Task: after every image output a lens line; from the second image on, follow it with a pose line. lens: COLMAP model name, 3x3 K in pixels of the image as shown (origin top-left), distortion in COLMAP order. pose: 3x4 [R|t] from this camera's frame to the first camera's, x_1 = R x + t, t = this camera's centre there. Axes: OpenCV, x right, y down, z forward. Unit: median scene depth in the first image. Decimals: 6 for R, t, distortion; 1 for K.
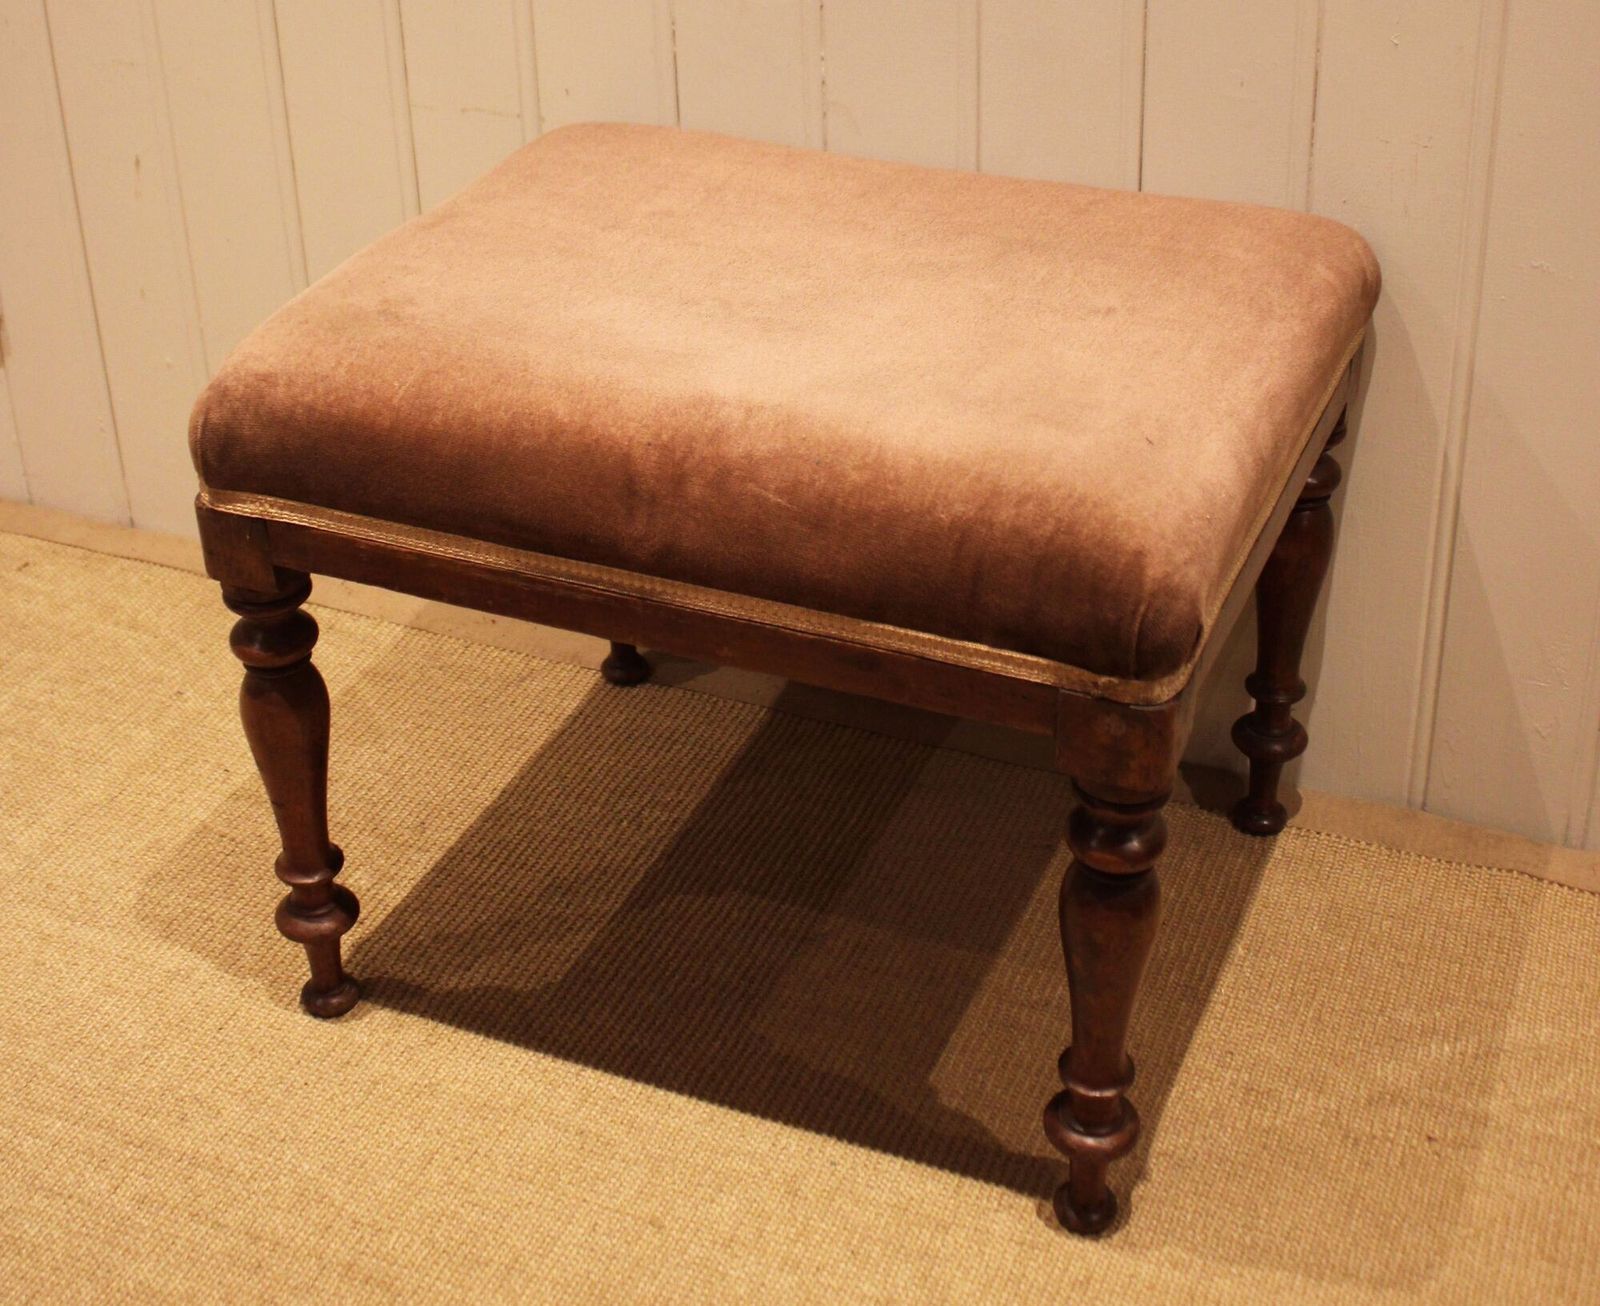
lens RADIAL K [[2339.1, 0, 721.7], [0, 2339.1, 306.2], [0, 0, 1]] dist [-0.089934, 0.035218]
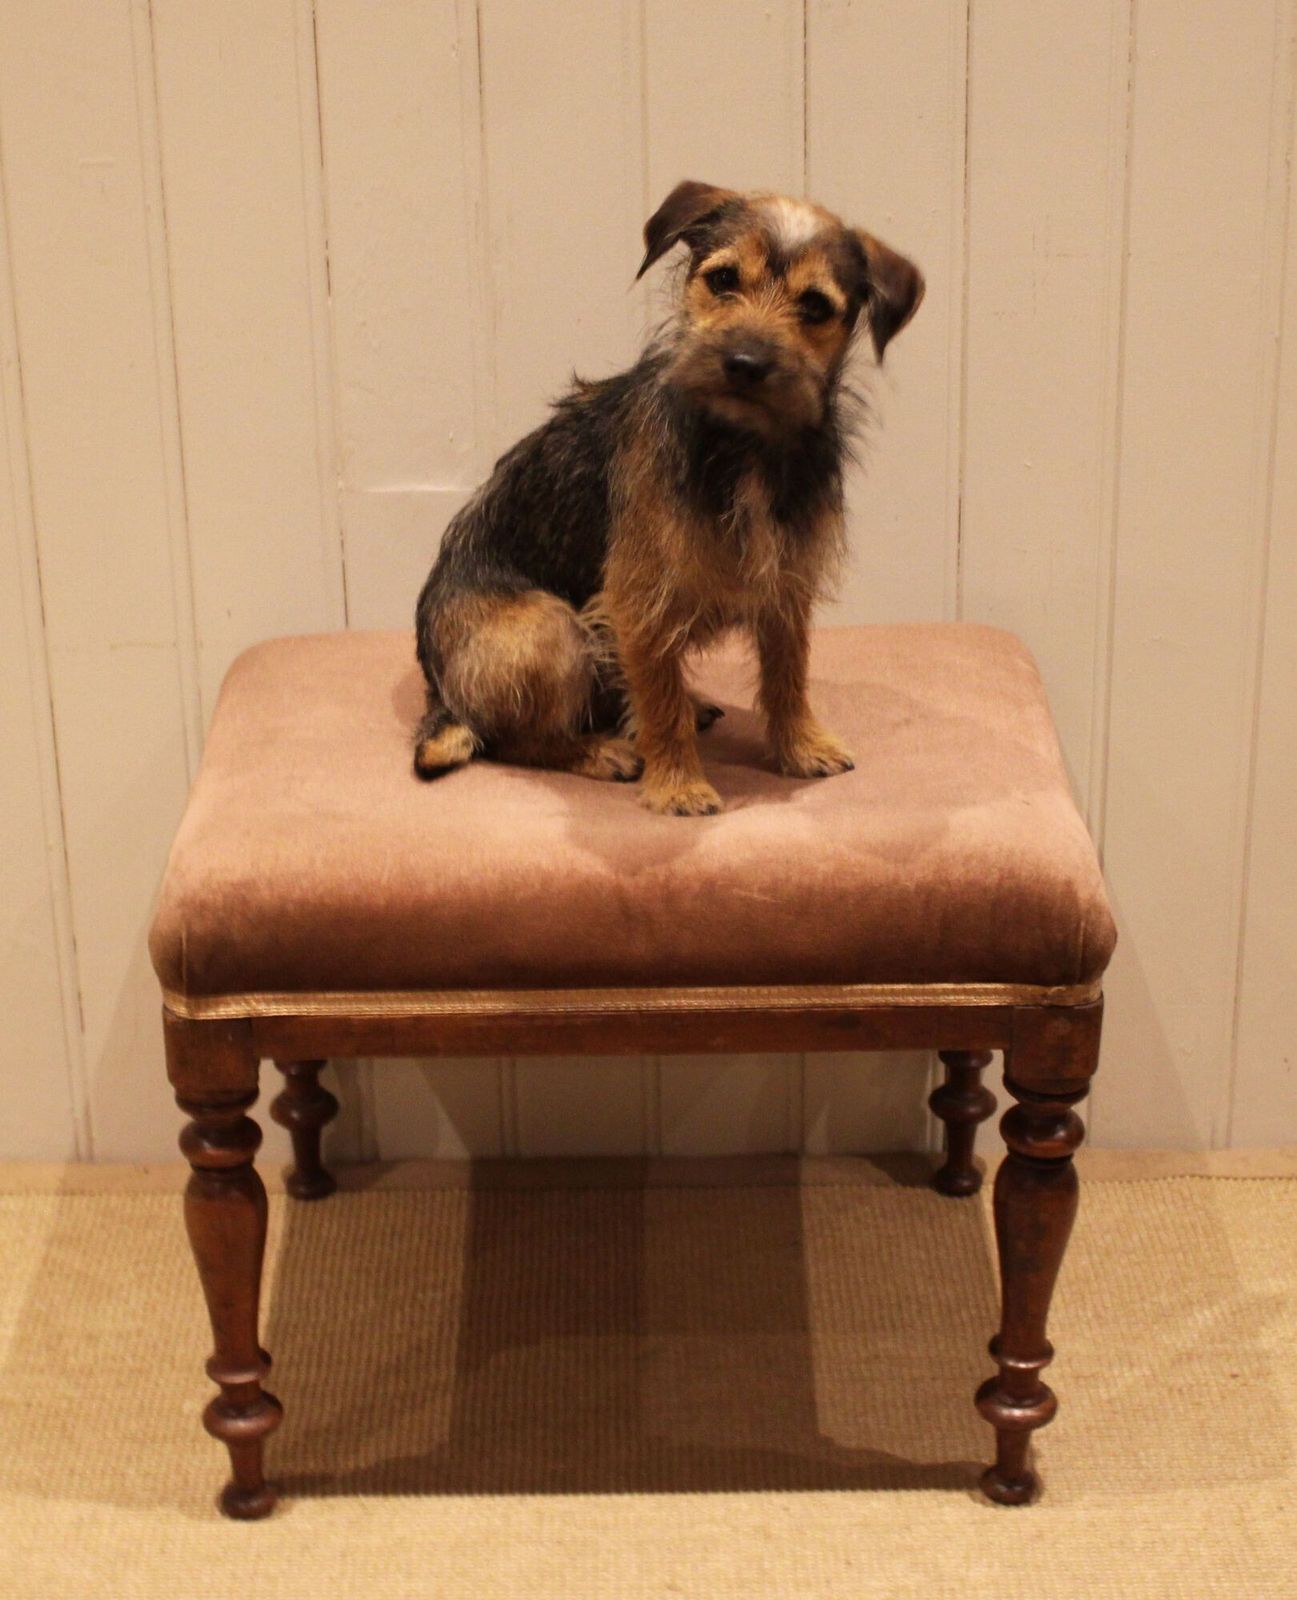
lens RADIAL K [[3128.0, 0, 413.2], [0, 3128.0, 755.7], [0, 0, 1]] dist [-0.057267, -0.133256]
pose [[0.929901, -0.142781, 0.338965, -0.614552], [0.159545, 0.986946, -0.021961, 0.016048], [-0.331405, 0.074502, 0.940543, -0.409298]]
